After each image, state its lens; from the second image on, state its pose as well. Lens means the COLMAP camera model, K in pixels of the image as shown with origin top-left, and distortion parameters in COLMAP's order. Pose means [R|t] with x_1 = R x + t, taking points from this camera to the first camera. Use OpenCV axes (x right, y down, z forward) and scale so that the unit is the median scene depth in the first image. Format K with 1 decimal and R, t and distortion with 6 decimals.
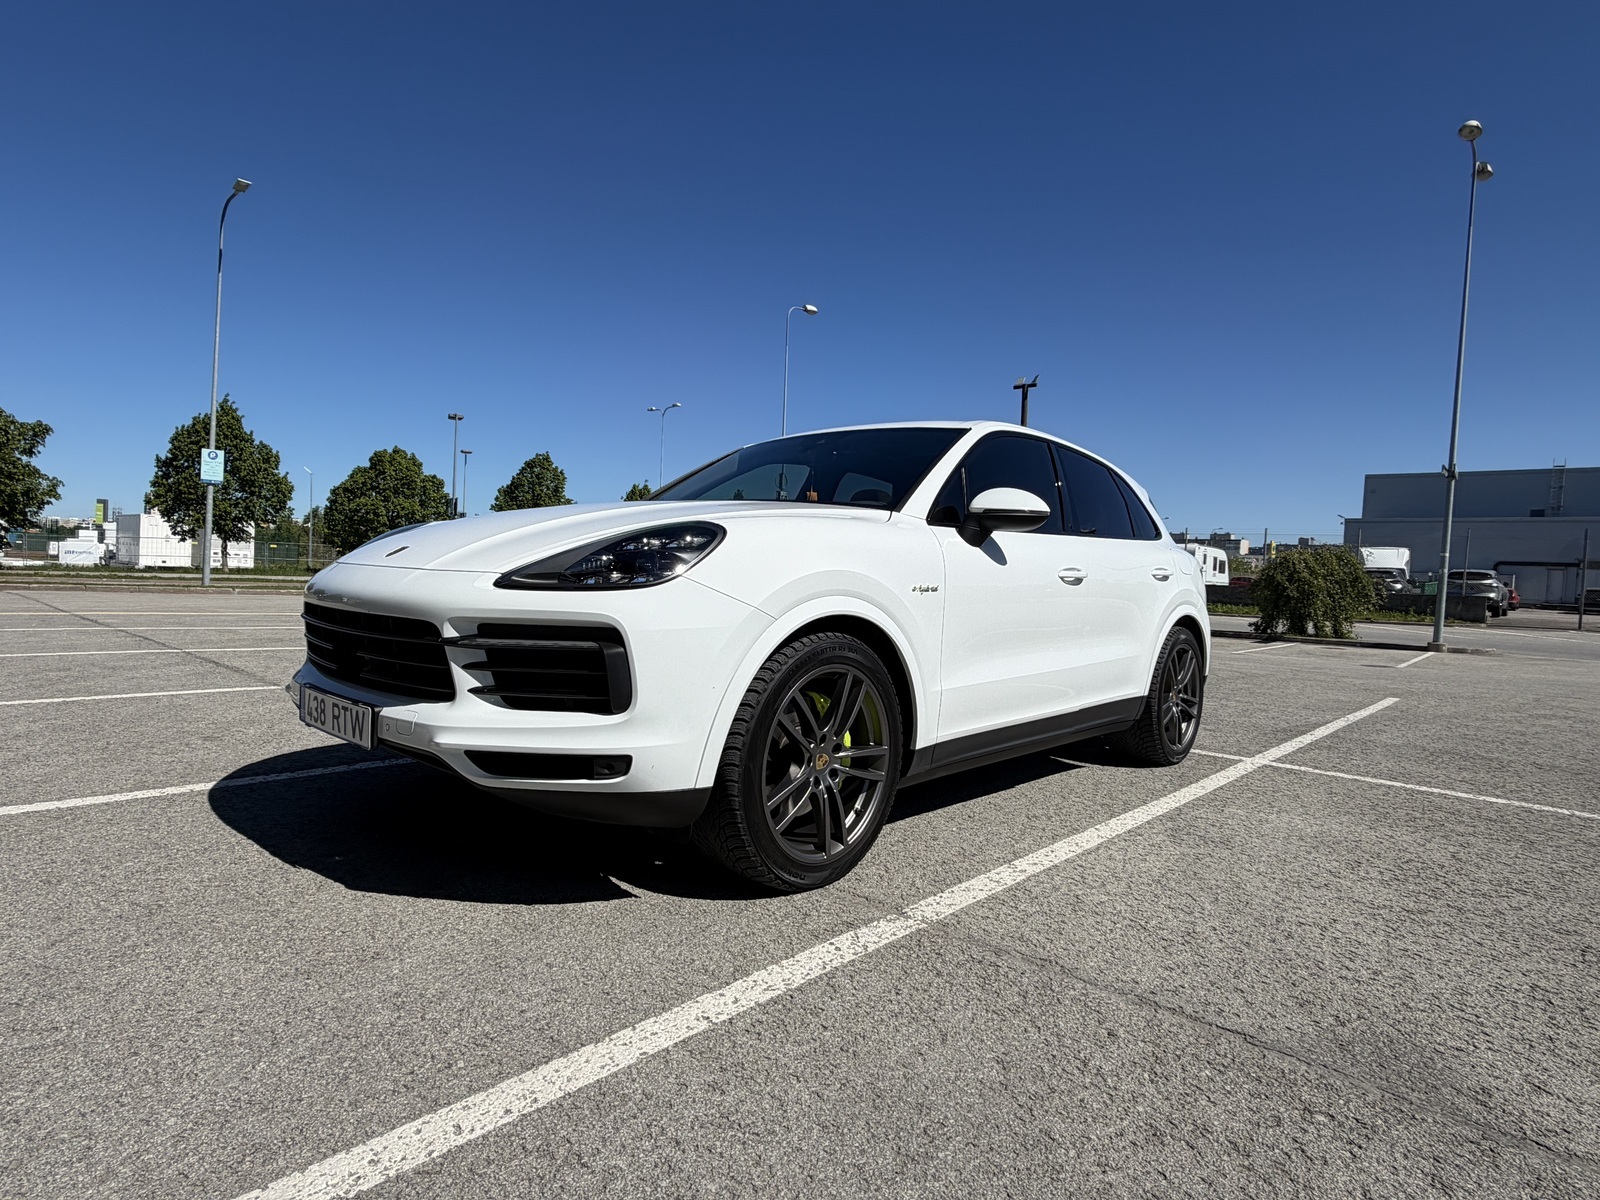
lens RADIAL K [[896.4, 0, 800.0], [0, 896.4, 600.0], [0, 0, 1]] dist [0.001971, -0.000446]
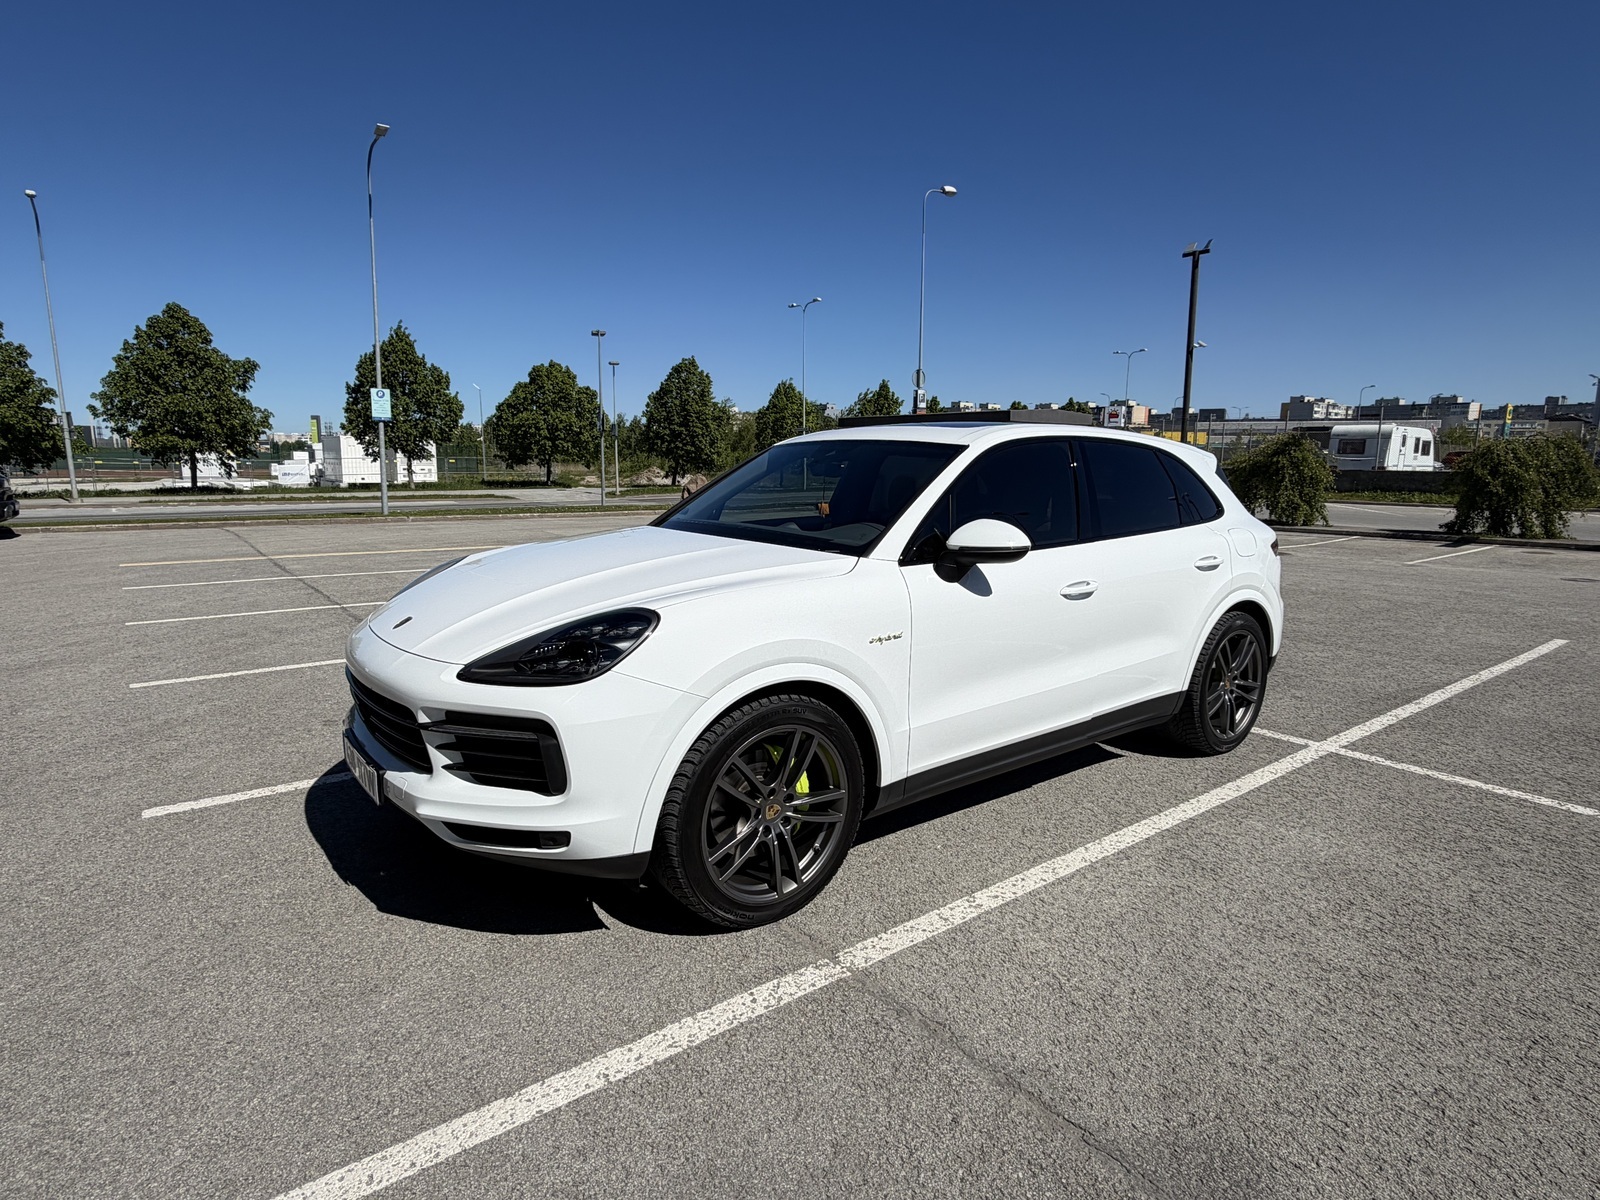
lens RADIAL K [[886.4, 0, 764.3], [0, 886.4, 629.3], [0, 0, 1]] dist [0.000744, 0.000492]
pose [[0.982524, -0.006327, -0.186029, 0.216287], [0.030515, 0.991375, 0.127453, -0.176708], [0.183619, -0.130903, 0.974243, -0.020787]]
